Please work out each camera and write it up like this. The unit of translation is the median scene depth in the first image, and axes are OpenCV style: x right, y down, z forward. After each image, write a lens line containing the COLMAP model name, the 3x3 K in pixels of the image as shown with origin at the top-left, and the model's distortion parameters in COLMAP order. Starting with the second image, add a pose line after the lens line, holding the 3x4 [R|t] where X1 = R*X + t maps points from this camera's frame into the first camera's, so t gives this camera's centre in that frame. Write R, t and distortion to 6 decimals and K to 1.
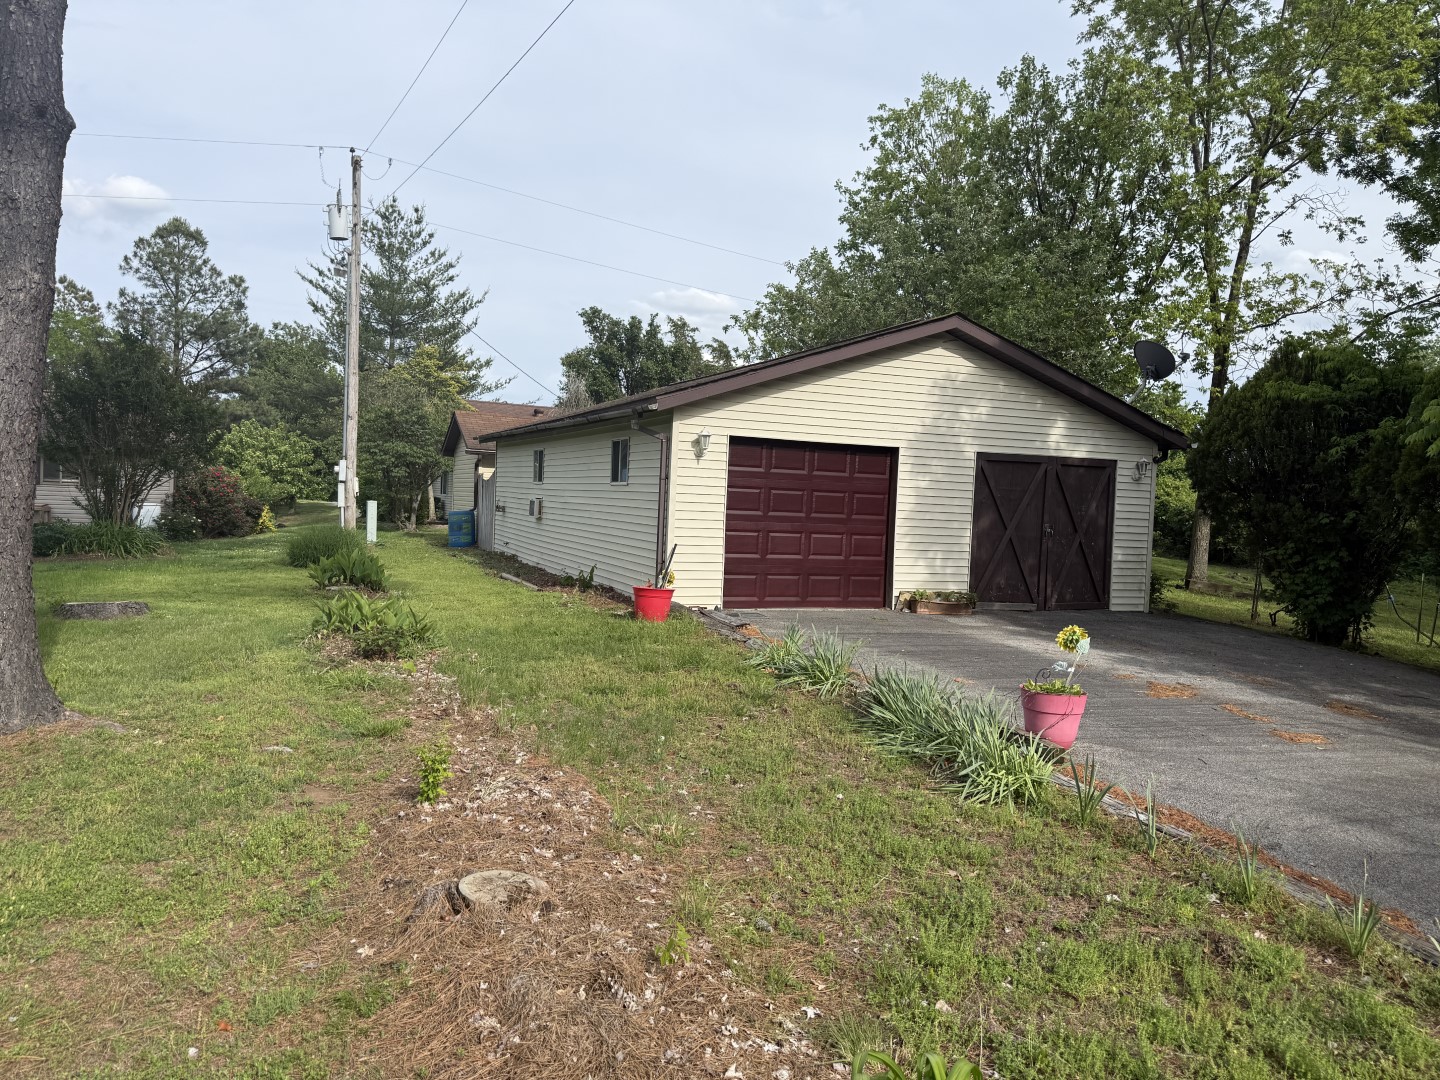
lens RADIAL K [[1016.1, 0, 720.0], [0, 1016.1, 540.0], [0, 0, 1]] dist [0.037265, -0.000049]
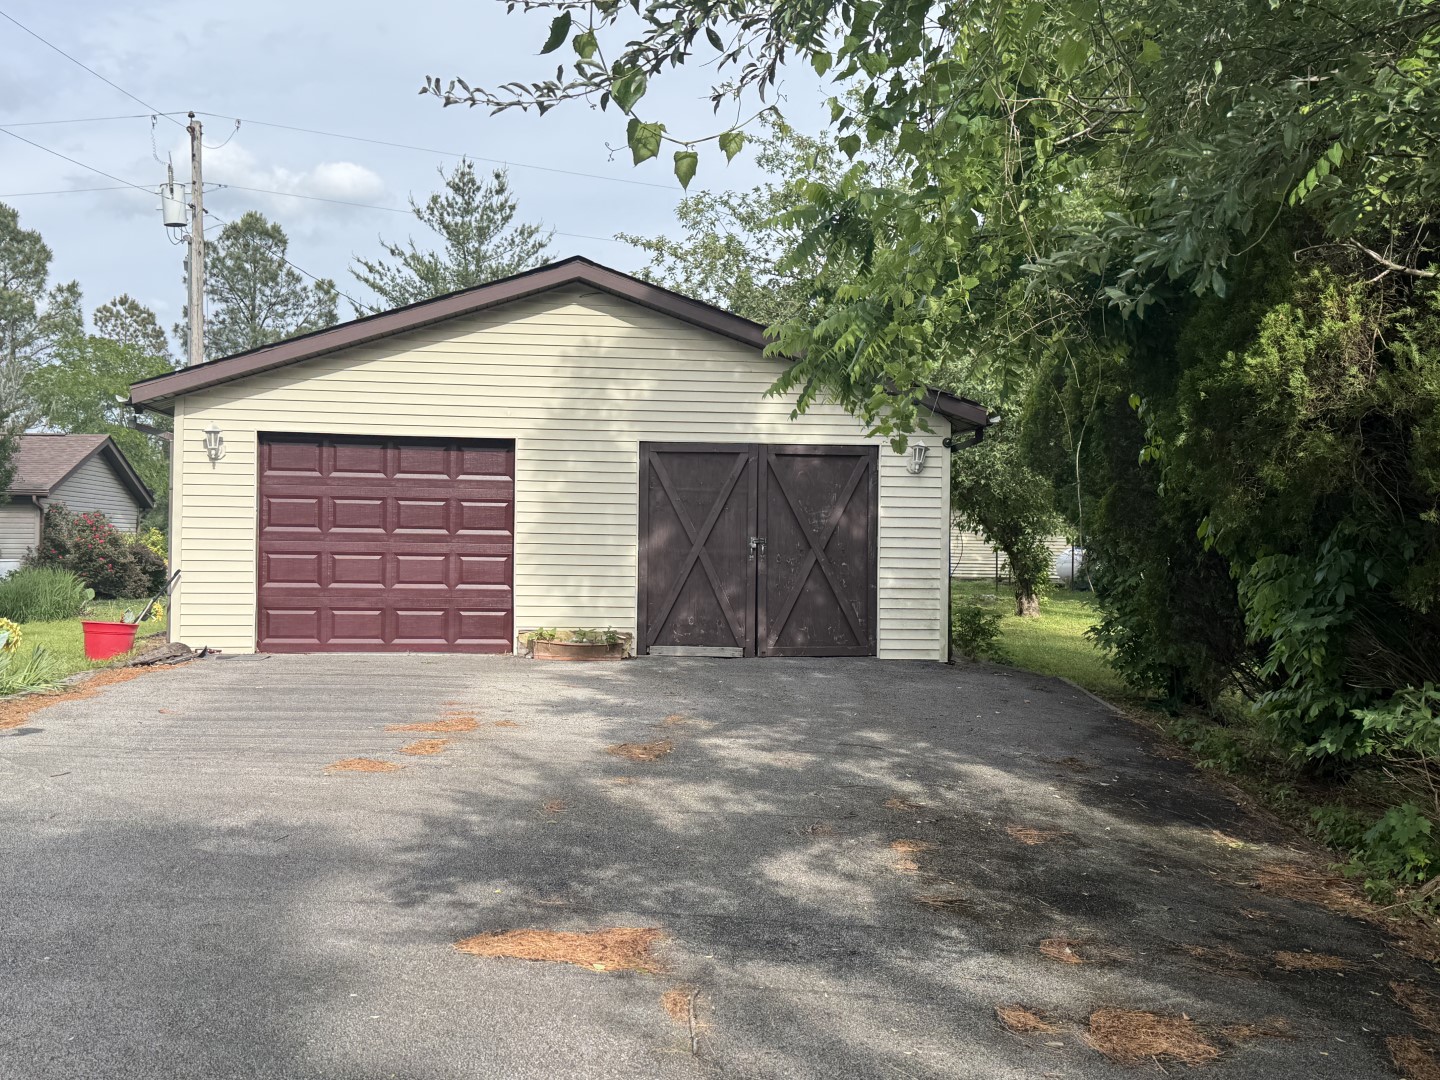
lens RADIAL K [[1468.9, 0, 720.0], [0, 1468.9, 540.0], [0, 0, 1]] dist [0.100608, -0.004827]
pose [[0.967433, -0.029136, -0.251444, 0.560438], [0.015412, 0.998290, -0.056379, 0.044992], [0.252657, 0.050668, 0.966228, -0.011553]]
